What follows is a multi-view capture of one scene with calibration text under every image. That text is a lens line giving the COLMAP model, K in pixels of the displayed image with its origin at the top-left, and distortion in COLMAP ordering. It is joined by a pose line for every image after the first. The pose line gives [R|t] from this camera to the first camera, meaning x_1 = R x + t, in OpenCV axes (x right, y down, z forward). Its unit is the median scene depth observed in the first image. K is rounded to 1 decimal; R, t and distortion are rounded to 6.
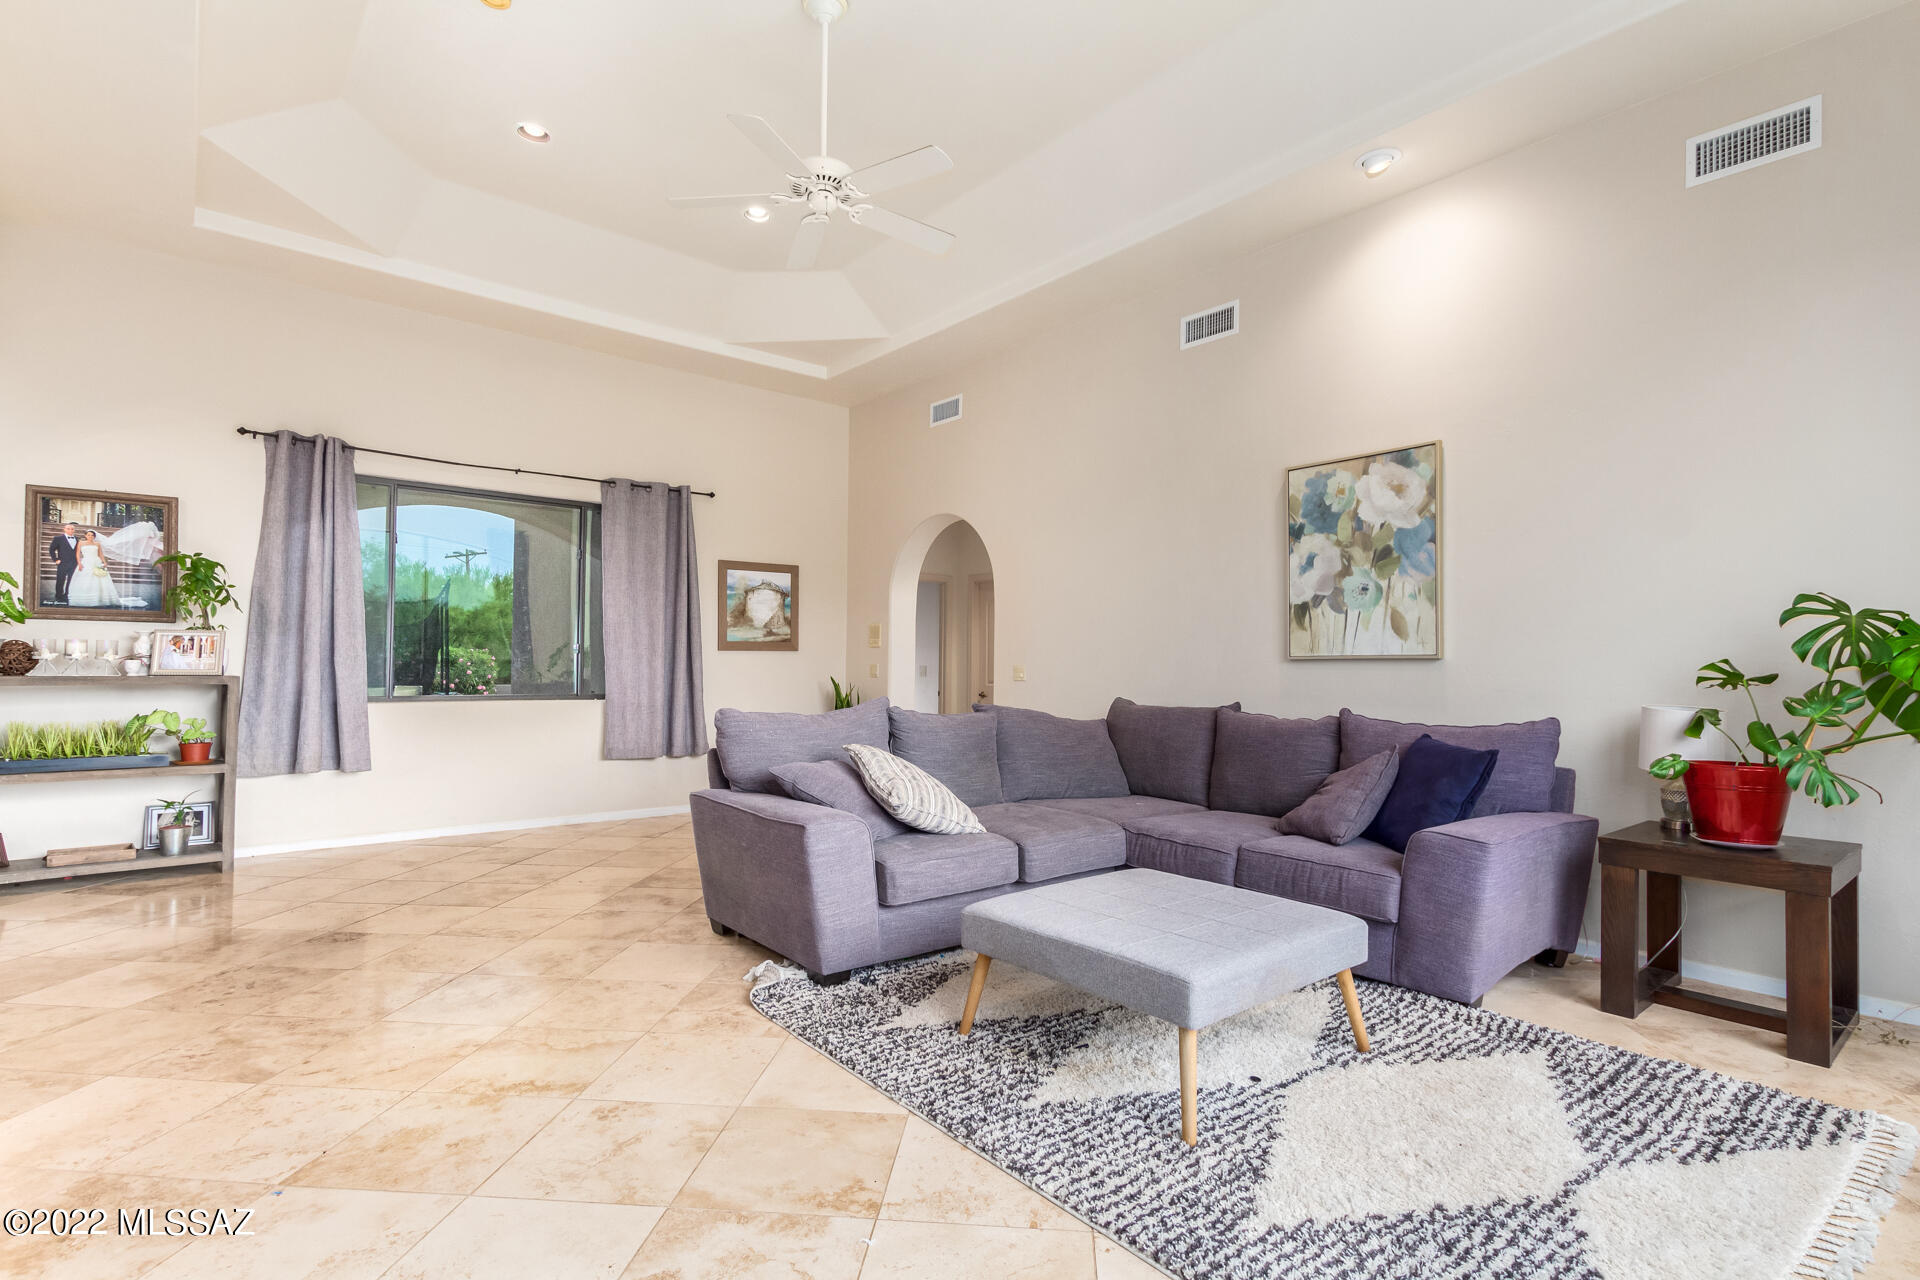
lens RADIAL K [[922.5, 0, 957.6], [0, 922.5, 650.0], [0, 0, 1]] dist [0.001026, -0.000154]
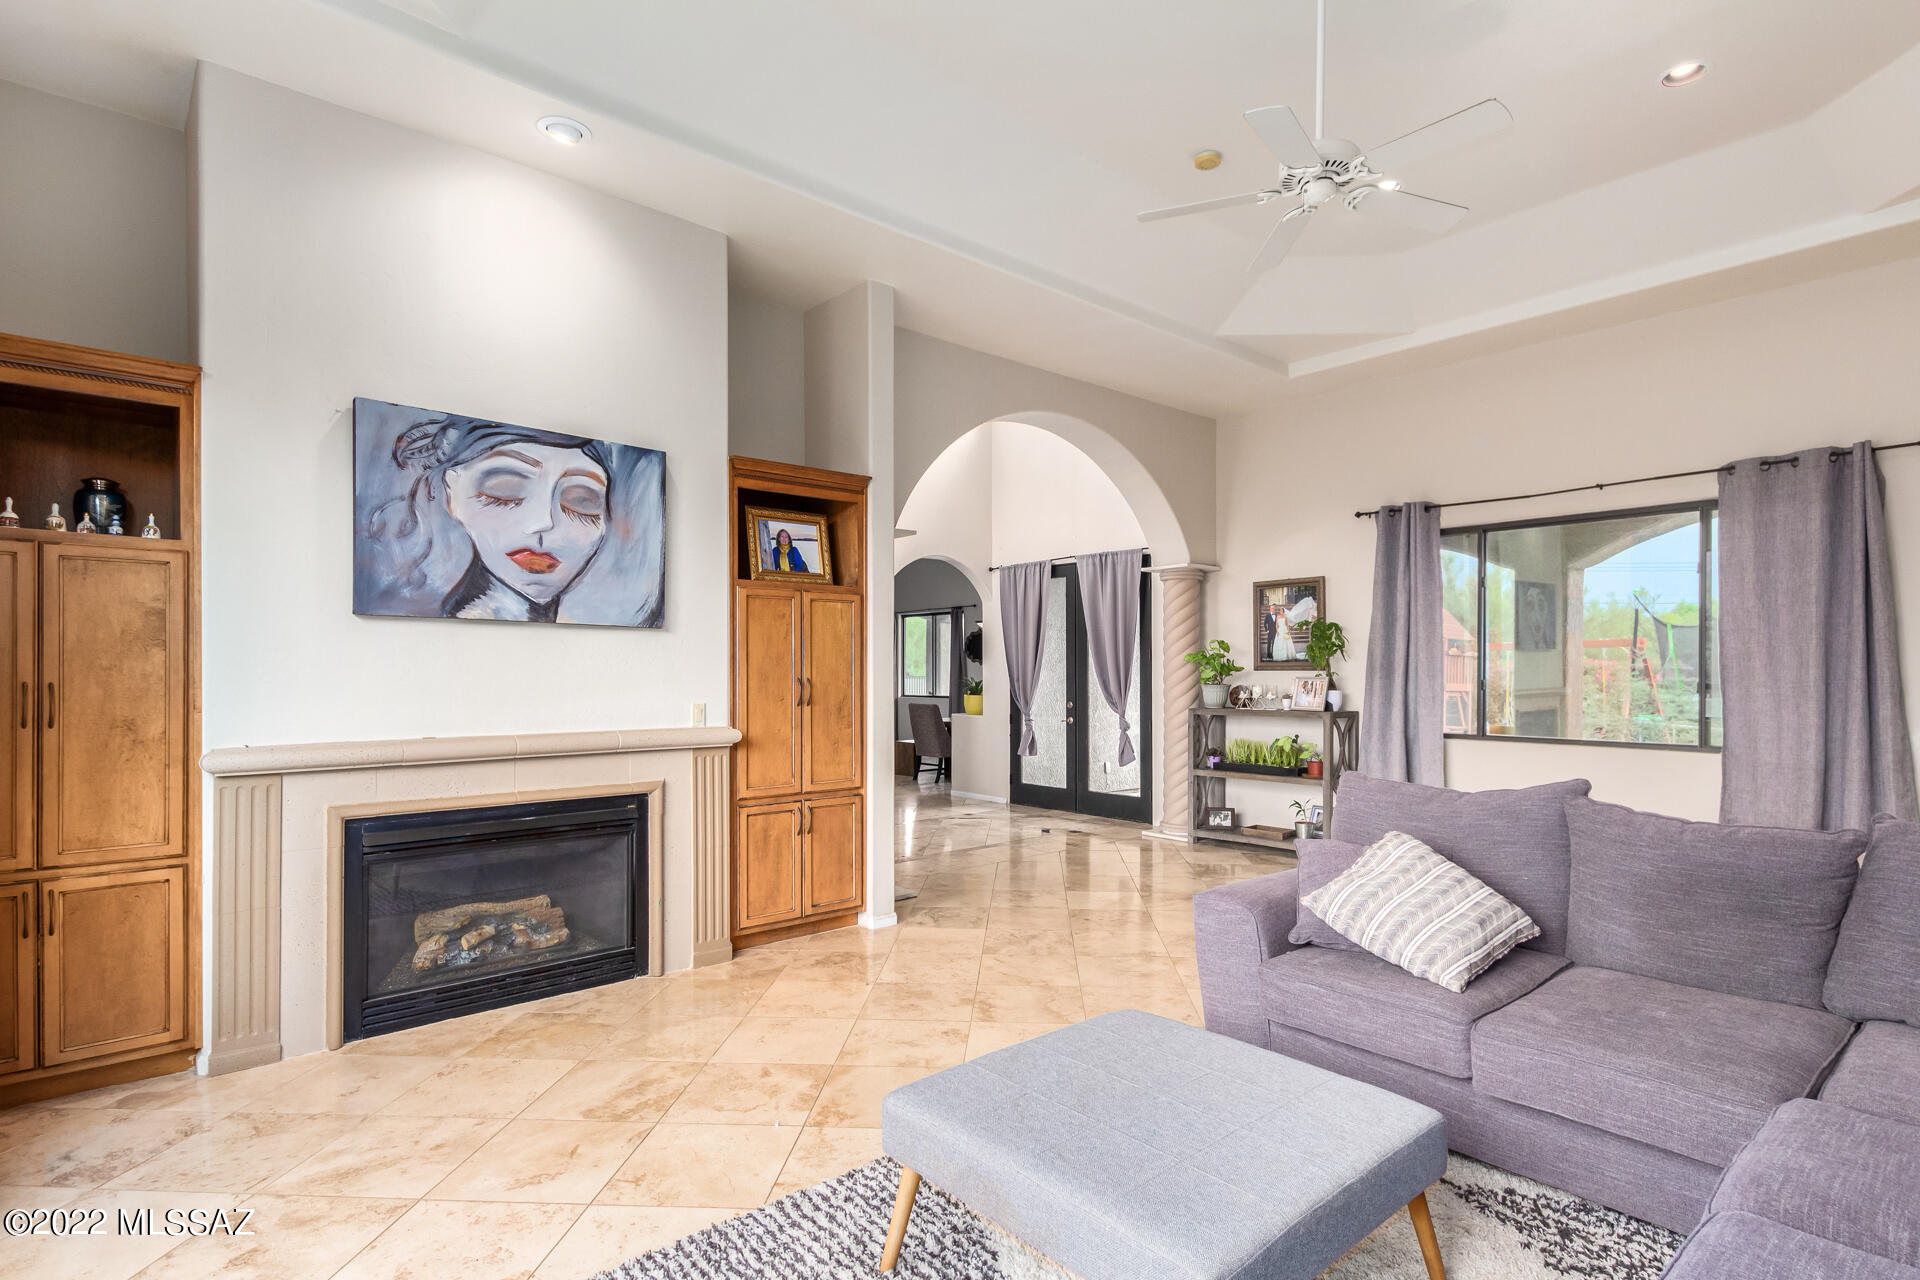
lens RADIAL K [[960.7, 0, 960.9], [0, 960.7, 653.8], [0, 0, 1]] dist [0.001929, 0.000334]
pose [[0.009944, -0.027536, -0.999571, 0.549735], [0.018917, 0.999447, -0.027345, -0.026324], [0.999772, -0.018637, 0.010459, 0.480361]]
